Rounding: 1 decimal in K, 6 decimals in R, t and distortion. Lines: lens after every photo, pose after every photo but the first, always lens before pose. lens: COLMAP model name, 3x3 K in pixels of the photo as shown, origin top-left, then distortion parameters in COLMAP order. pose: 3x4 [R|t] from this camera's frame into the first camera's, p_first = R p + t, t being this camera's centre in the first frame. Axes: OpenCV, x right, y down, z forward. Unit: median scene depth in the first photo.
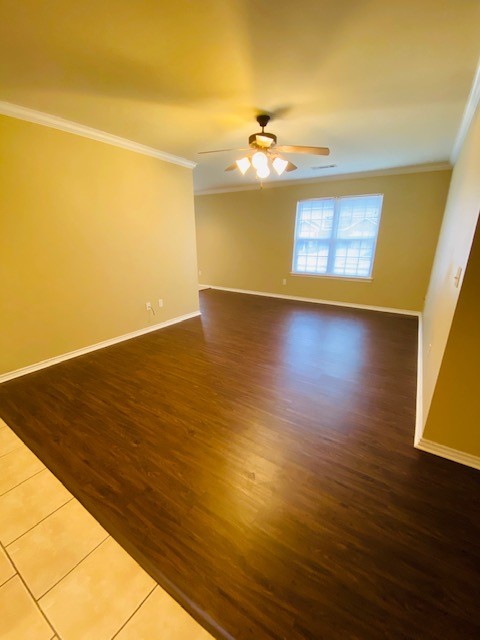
lens RADIAL K [[266.2, 0, 240.0], [0, 266.2, 320.0], [0, 0, 1]] dist [-0.000177, -0.000221]
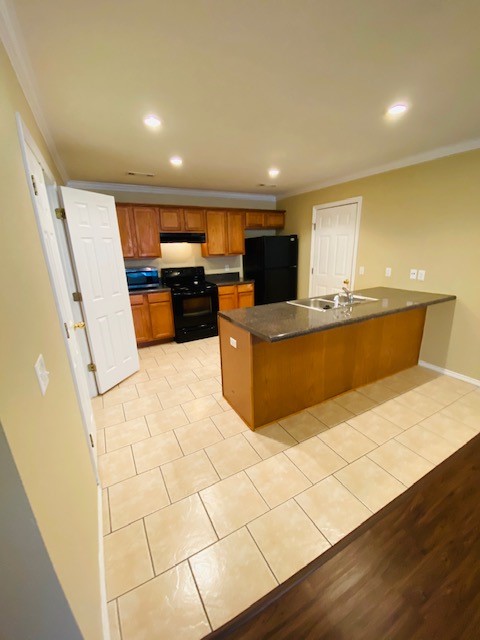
lens RADIAL K [[266.2, 0, 240.0], [0, 266.2, 320.0], [0, 0, 1]] dist [-0.000177, -0.000221]
pose [[-0.465680, 0.243325, -0.850844, 0.524560], [-0.251146, 0.885588, 0.390717, -0.253119], [0.848568, 0.395635, -0.351290, 0.481357]]
